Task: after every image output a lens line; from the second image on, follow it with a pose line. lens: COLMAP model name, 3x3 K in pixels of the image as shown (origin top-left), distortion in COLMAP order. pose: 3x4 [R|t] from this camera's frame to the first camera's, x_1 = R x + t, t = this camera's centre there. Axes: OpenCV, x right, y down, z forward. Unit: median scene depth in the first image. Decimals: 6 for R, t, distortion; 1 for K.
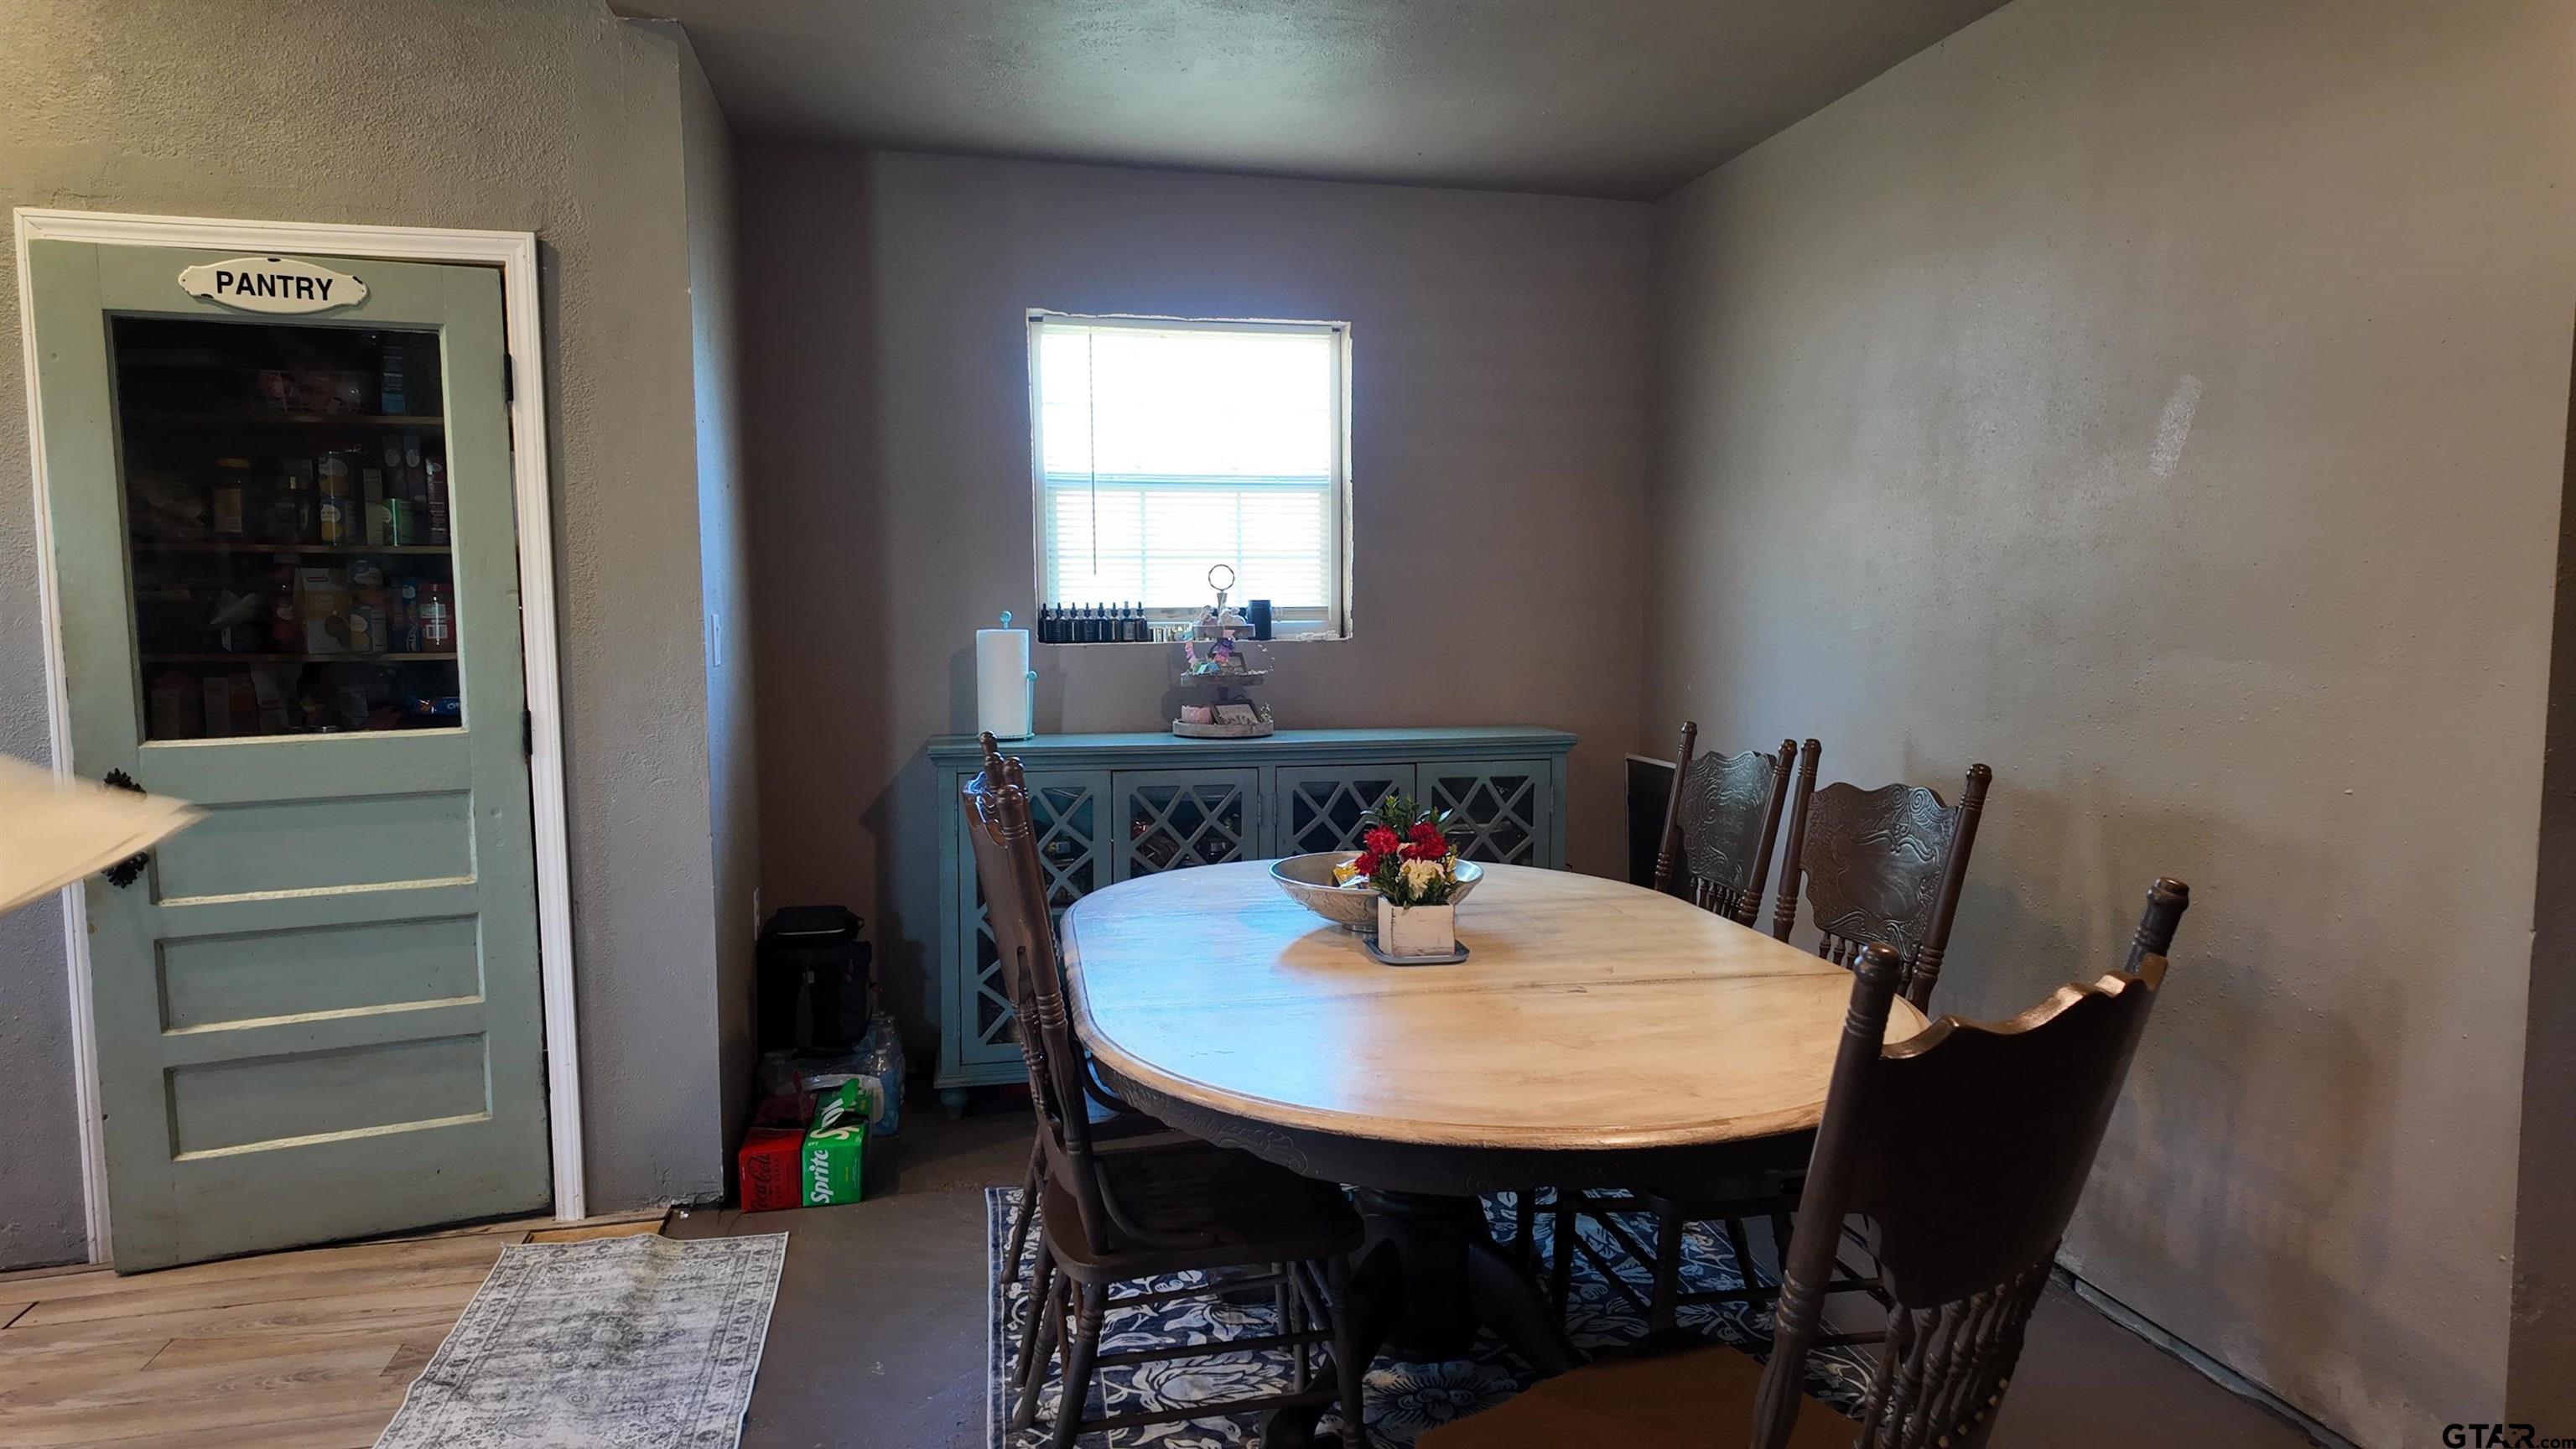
lens RADIAL K [[1496.8, 0, 1288.0], [0, 1496.8, 724.5], [0, 0, 1]] dist [0.108750, -0.132627]
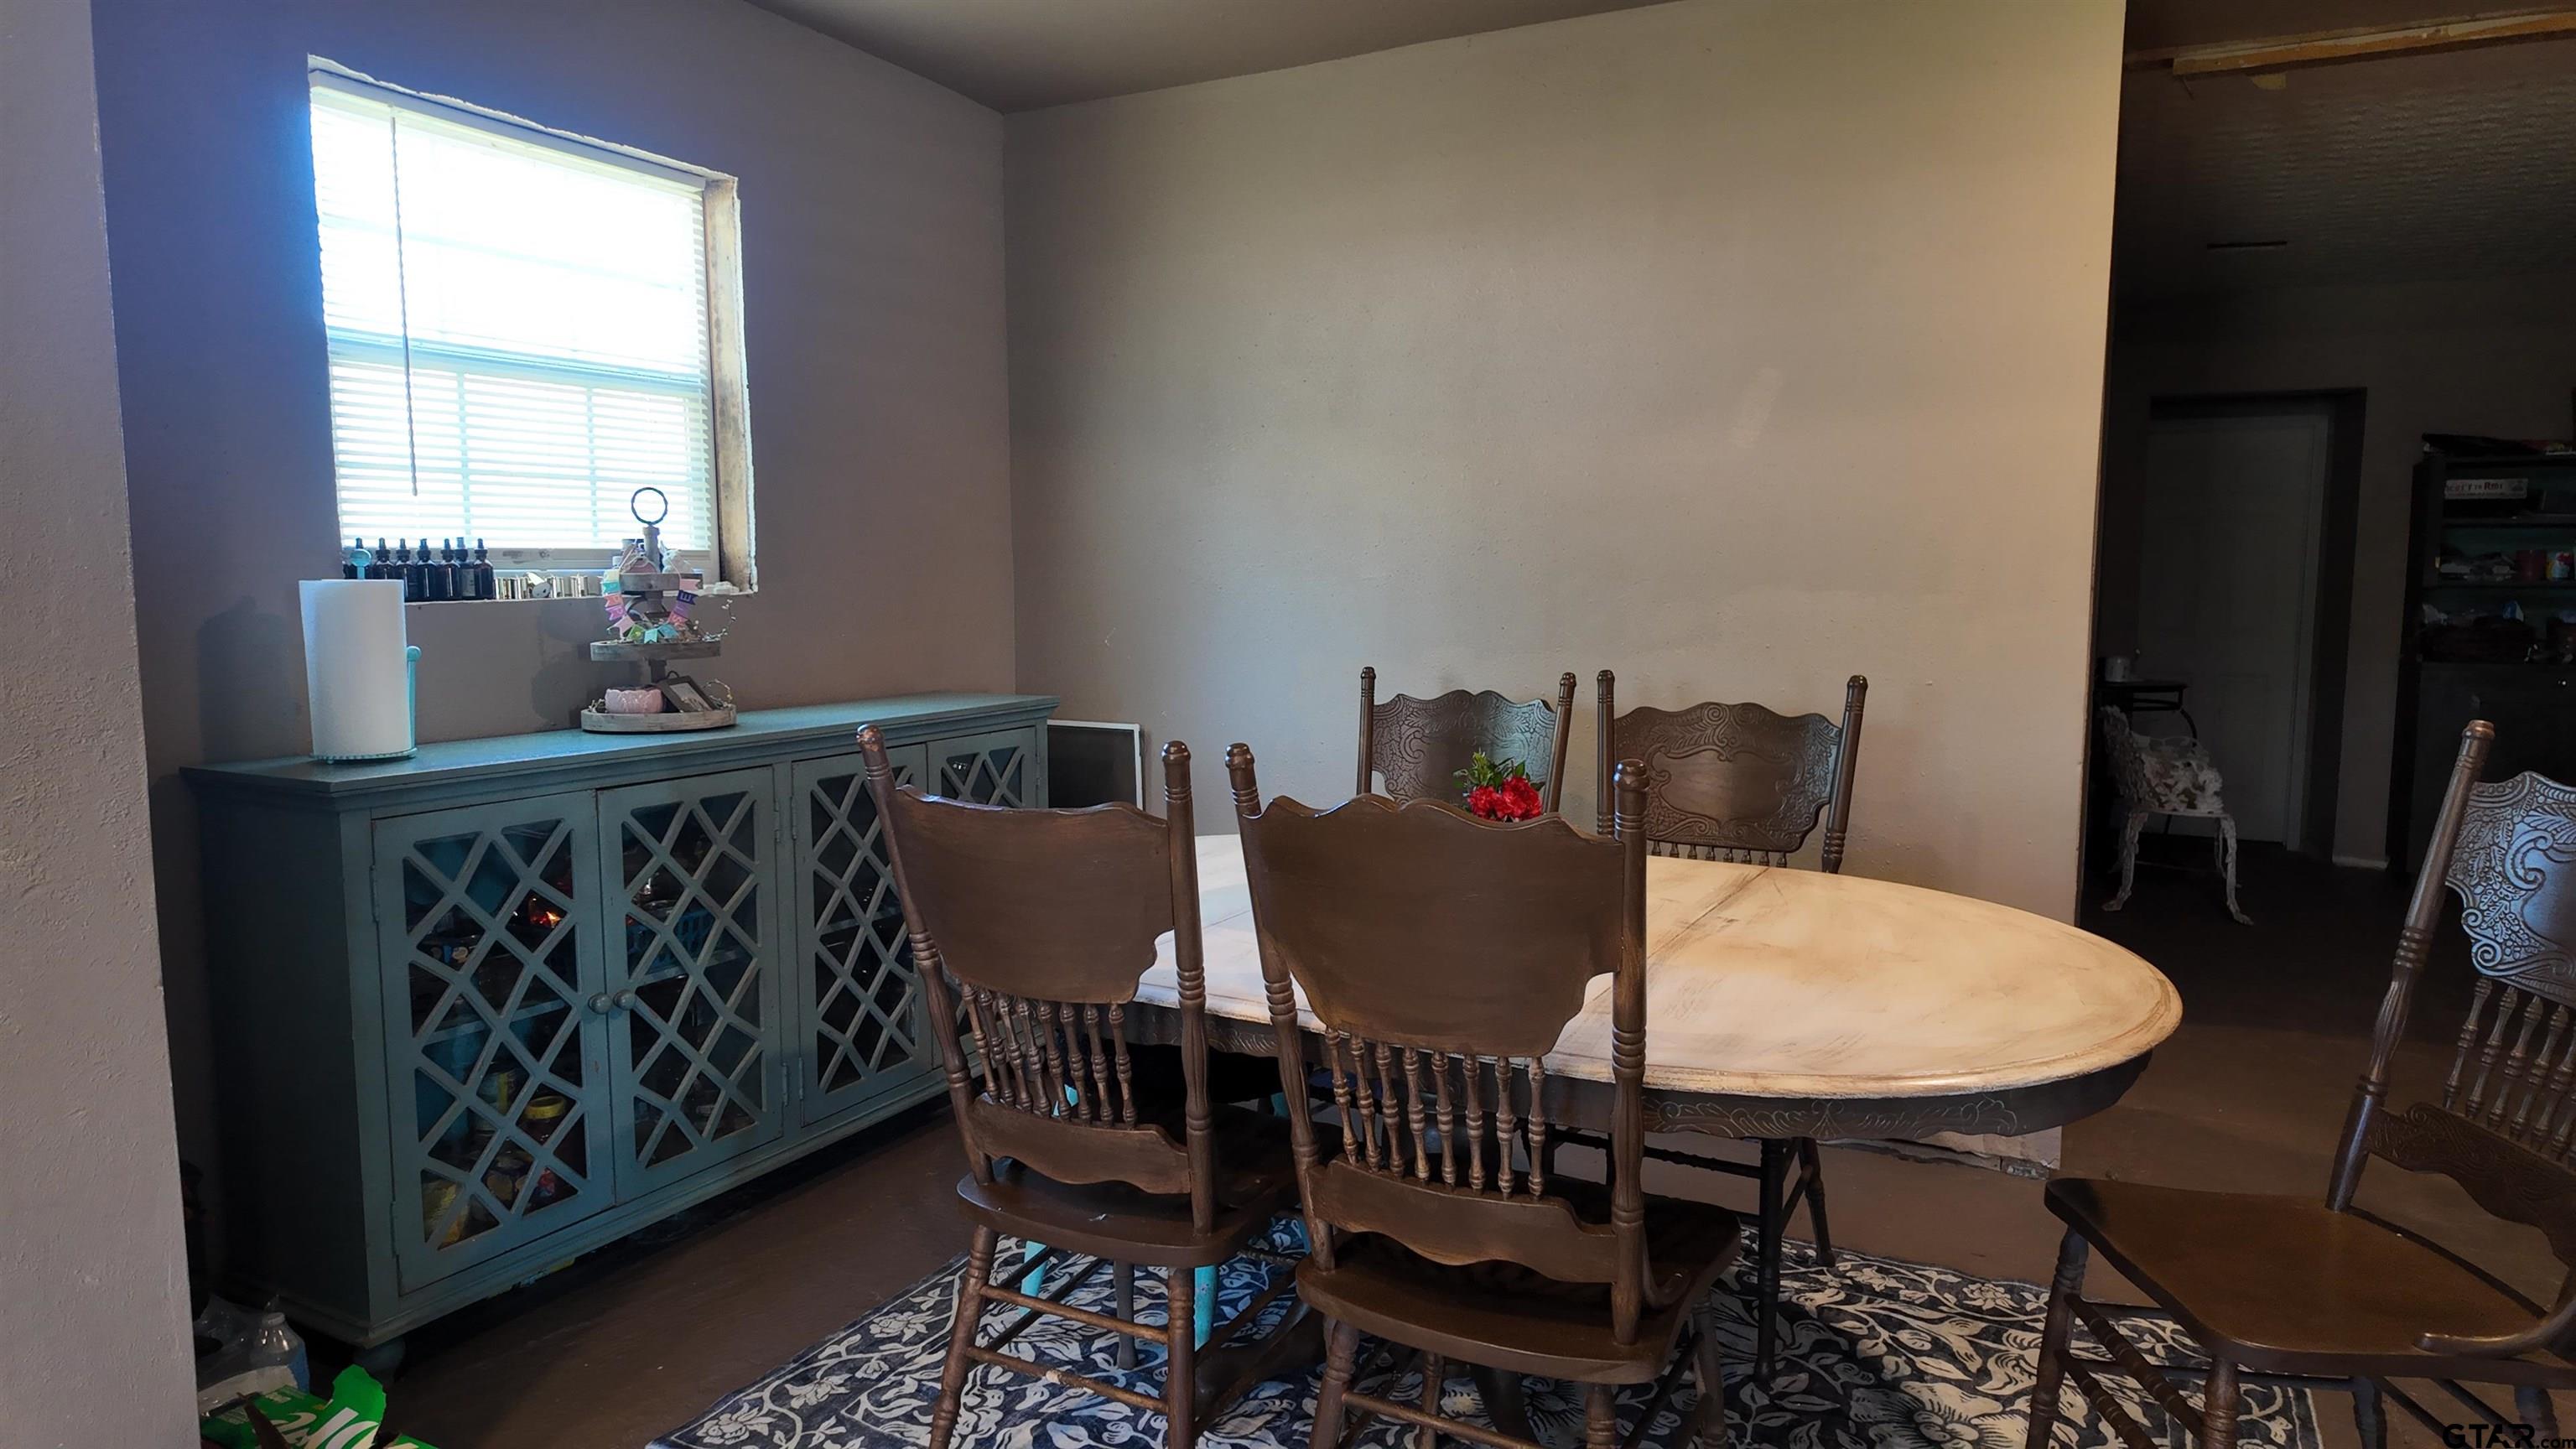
lens RADIAL K [[1525.7, 0, 1288.0], [0, 1525.7, 724.5], [0, 0, 1]] dist [0.001129, 0.000040]
pose [[0.640652, -0.075676, 0.764093, -0.398722], [0.060005, 0.997022, 0.048434, -0.011351], [-0.765483, 0.014820, 0.643286, 0.297388]]
